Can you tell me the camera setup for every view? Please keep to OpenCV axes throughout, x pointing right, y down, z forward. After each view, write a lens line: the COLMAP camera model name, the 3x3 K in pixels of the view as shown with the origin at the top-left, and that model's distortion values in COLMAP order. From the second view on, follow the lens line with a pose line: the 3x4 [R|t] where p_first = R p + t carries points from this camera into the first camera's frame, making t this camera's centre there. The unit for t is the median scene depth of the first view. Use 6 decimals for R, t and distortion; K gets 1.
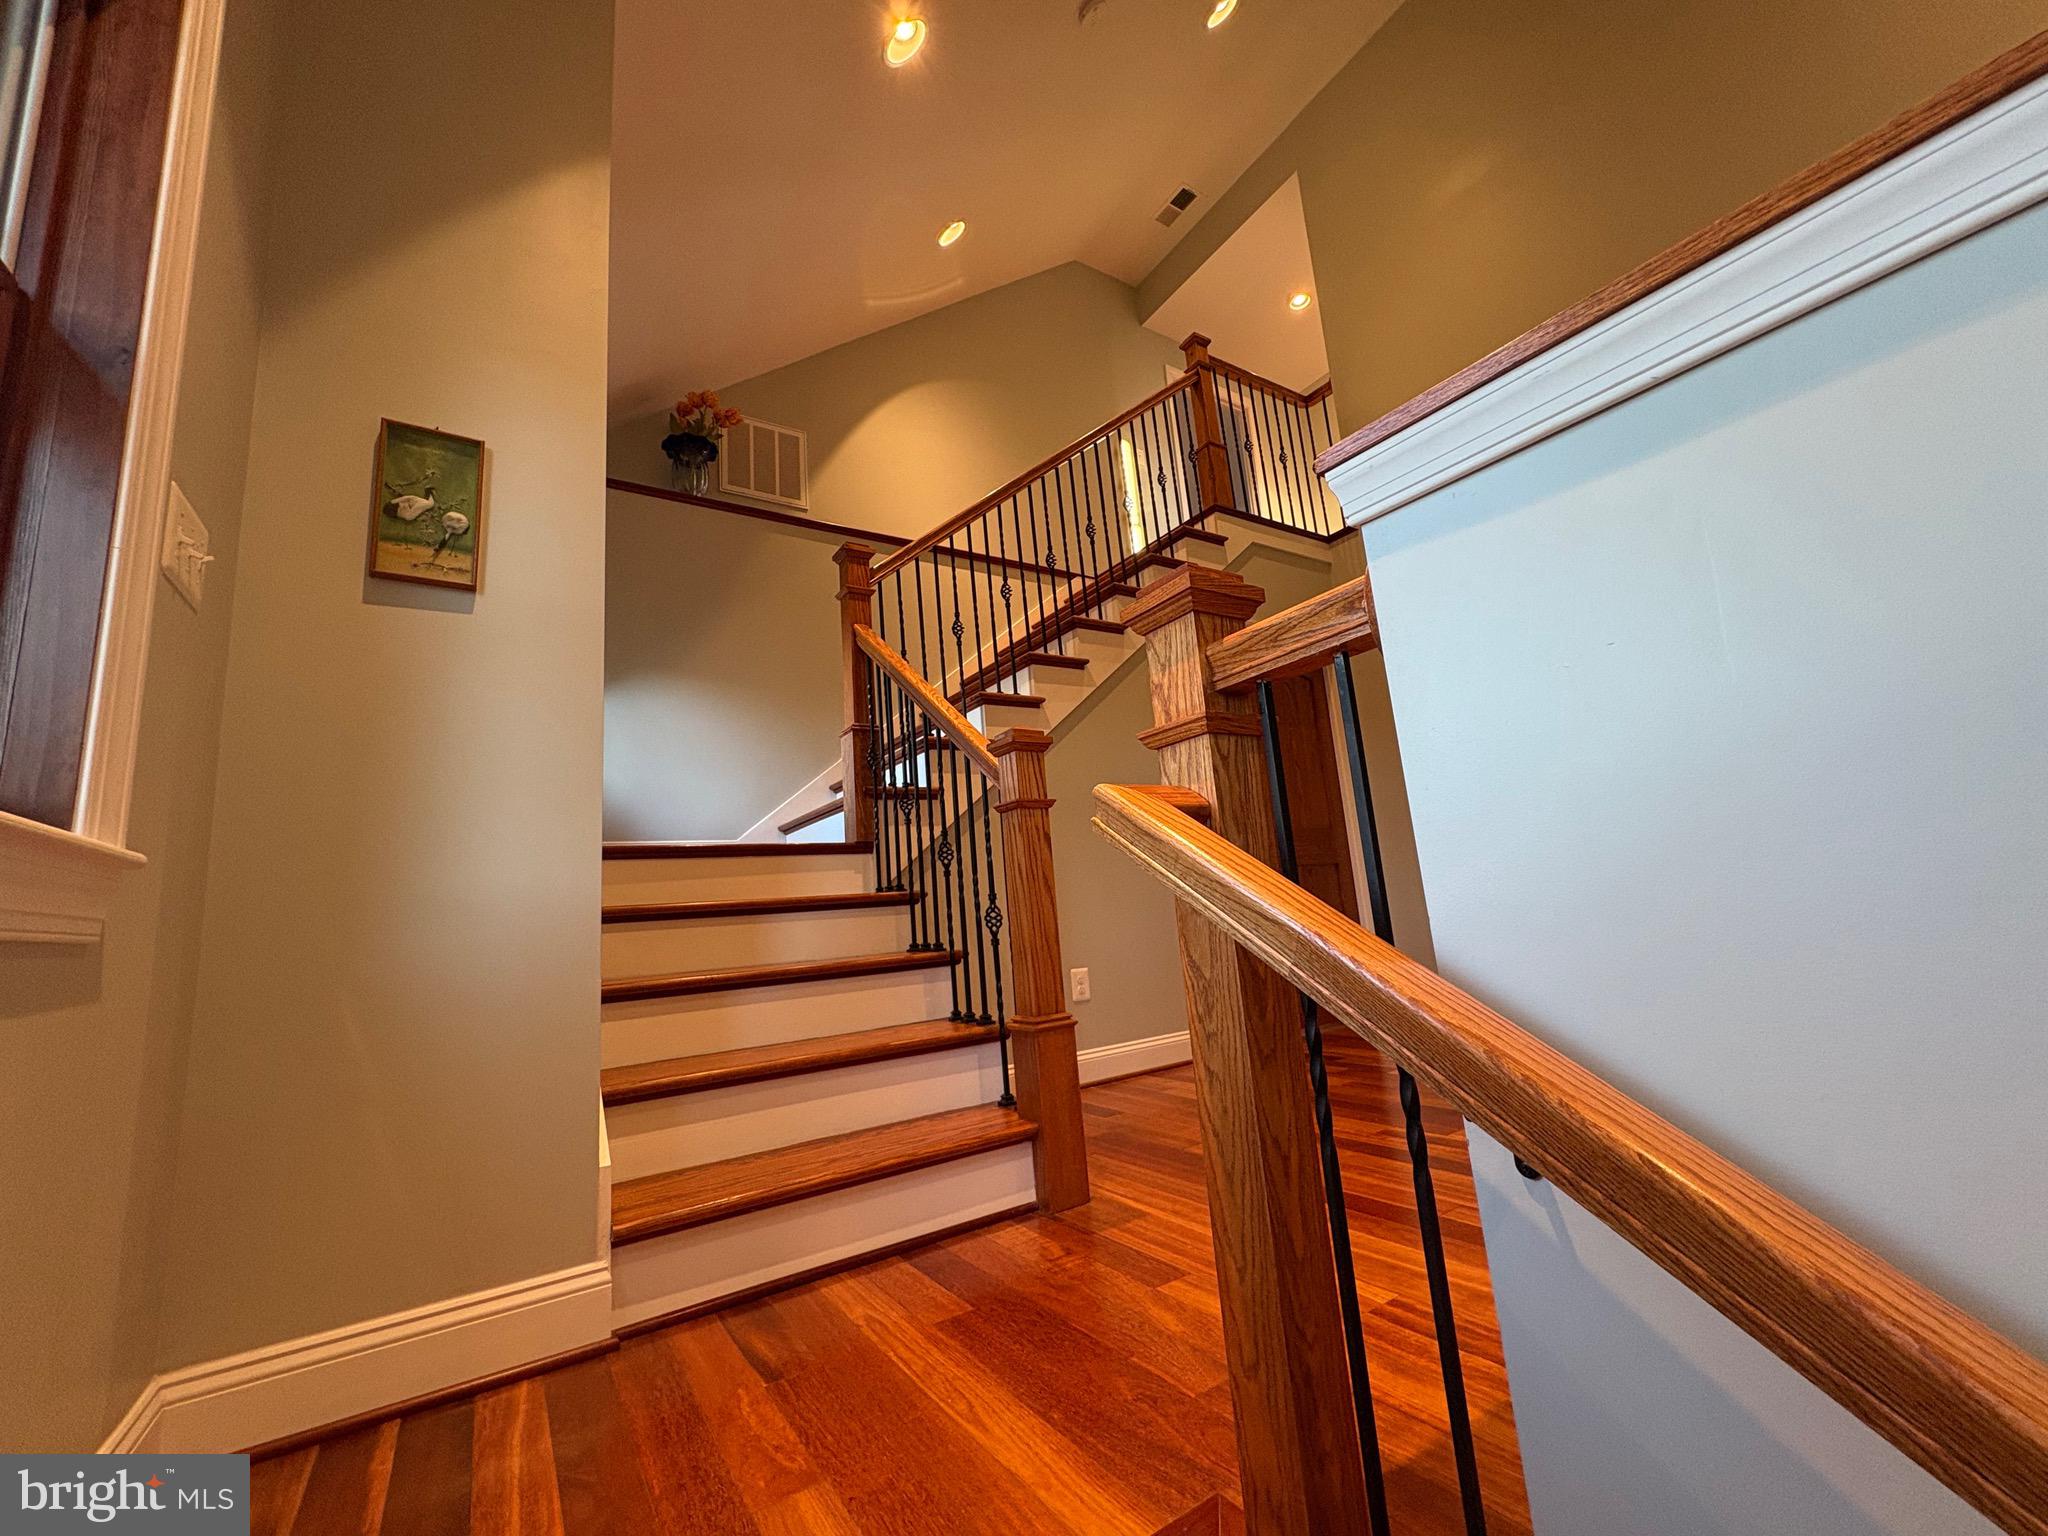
lens RADIAL K [[833.3, 0, 1024.0], [0, 833.3, 768.0], [0, 0, 1]] dist [0.002021, 0.000072]
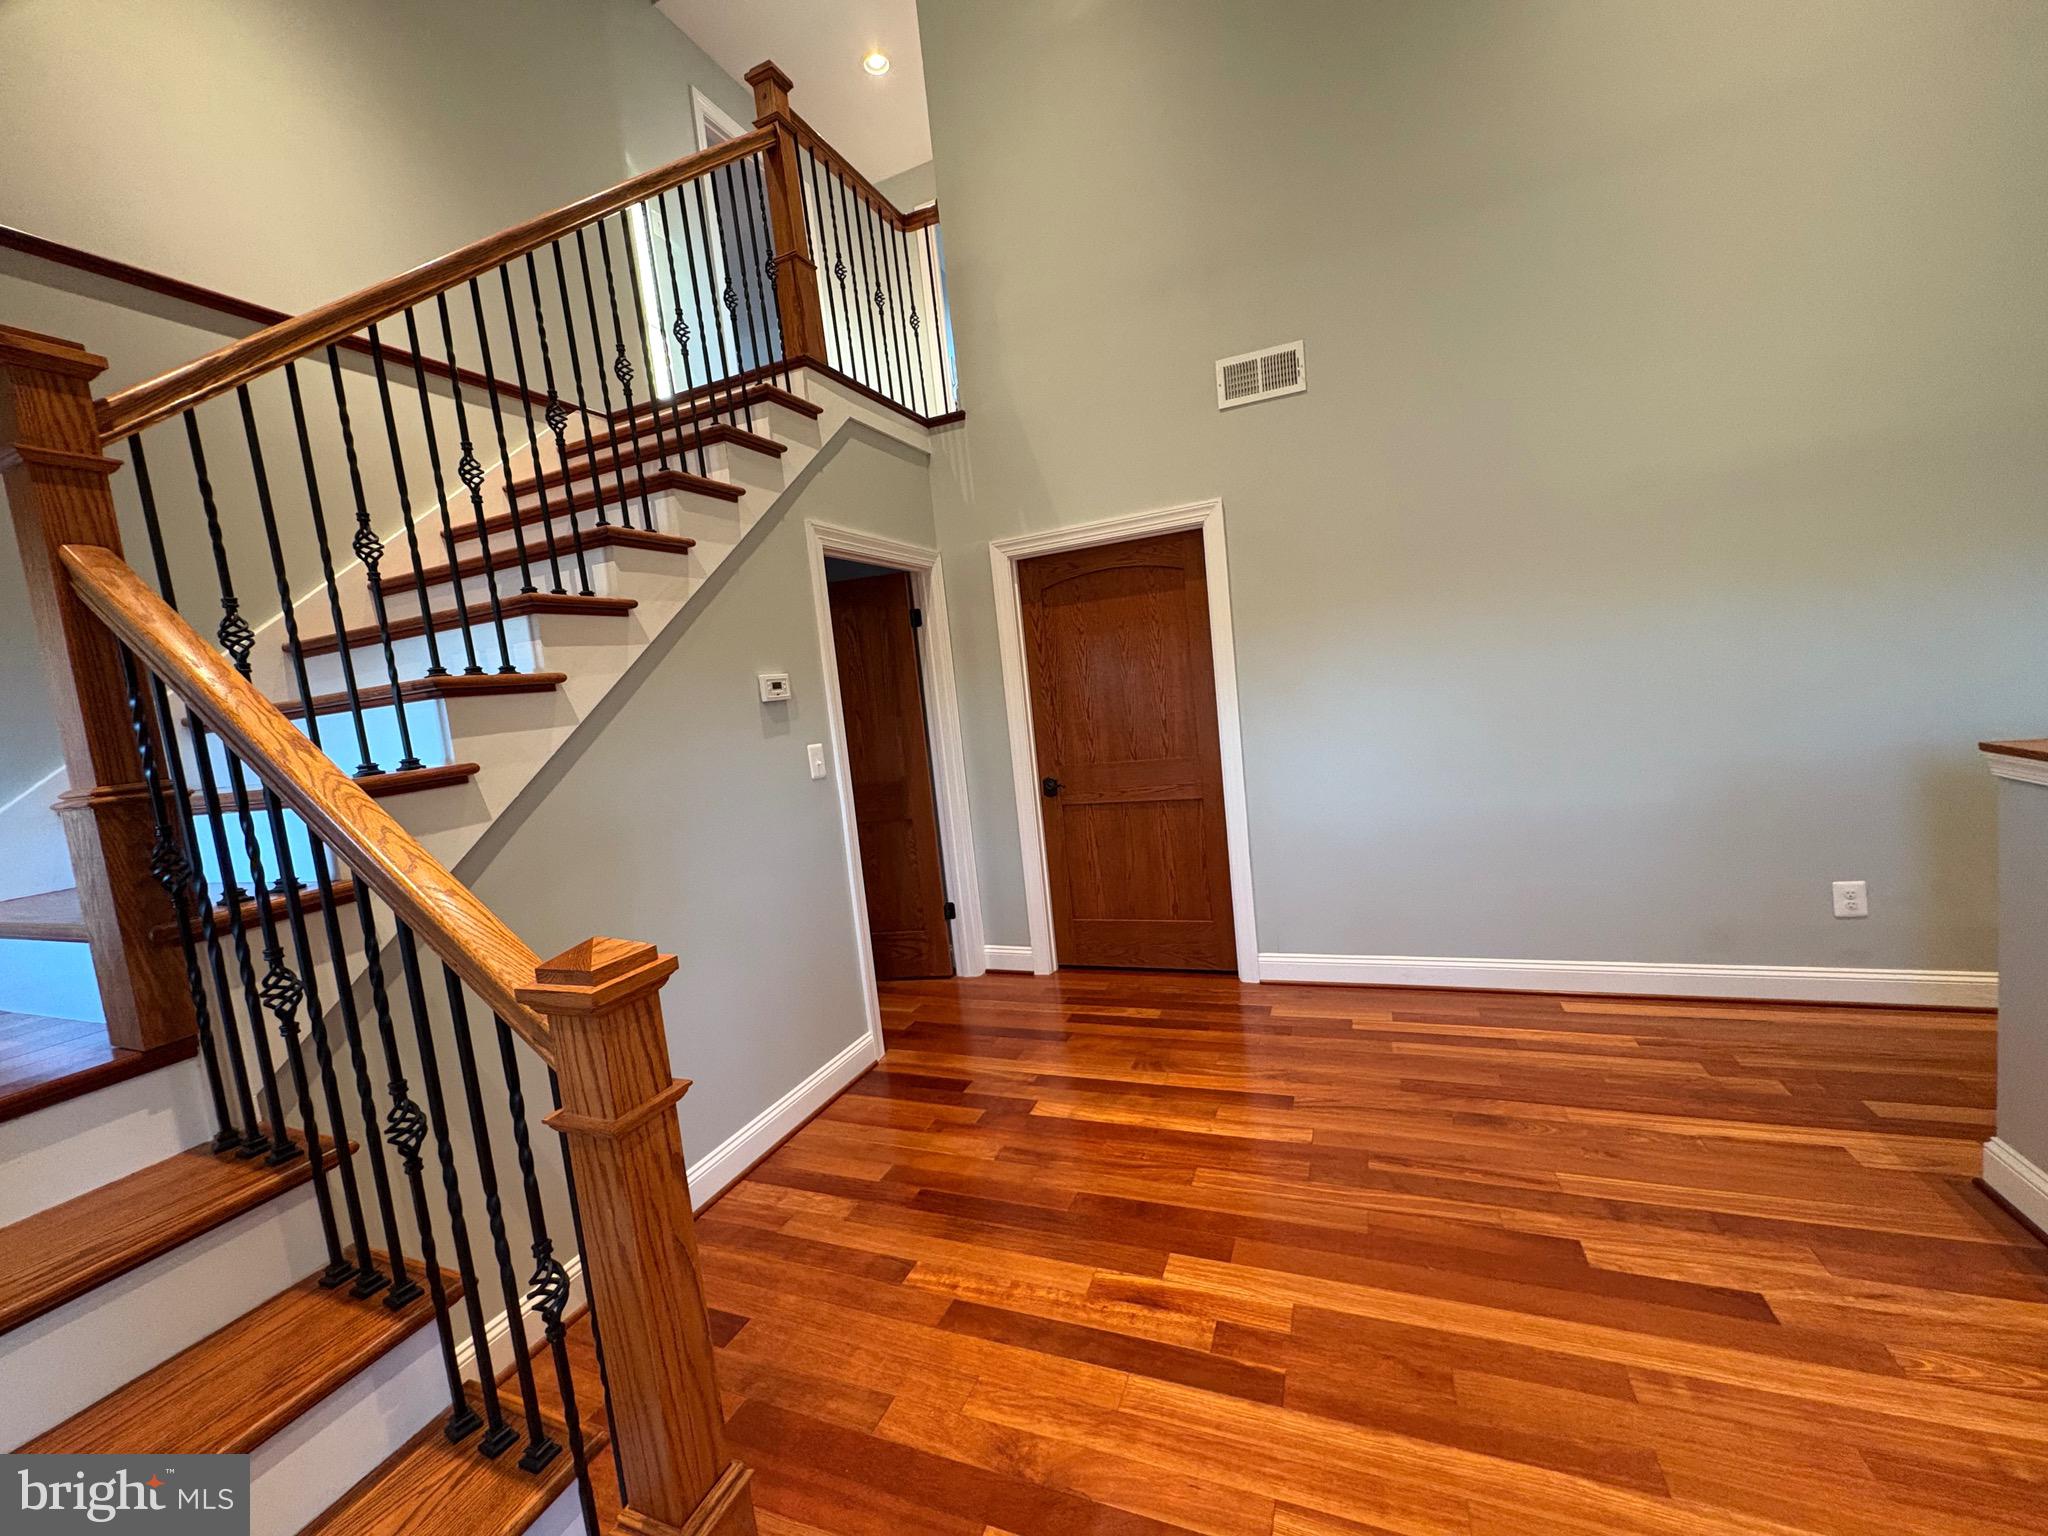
lens RADIAL K [[833.3, 0, 1024.0], [0, 833.3, 768.0], [0, 0, 1]] dist [0.002021, 0.000072]
pose [[0.826778, -0.060515, 0.559263, -0.037102], [-0.060104, 0.979002, 0.194788, -0.142709], [-0.559308, -0.194661, 0.805781, 0.304088]]
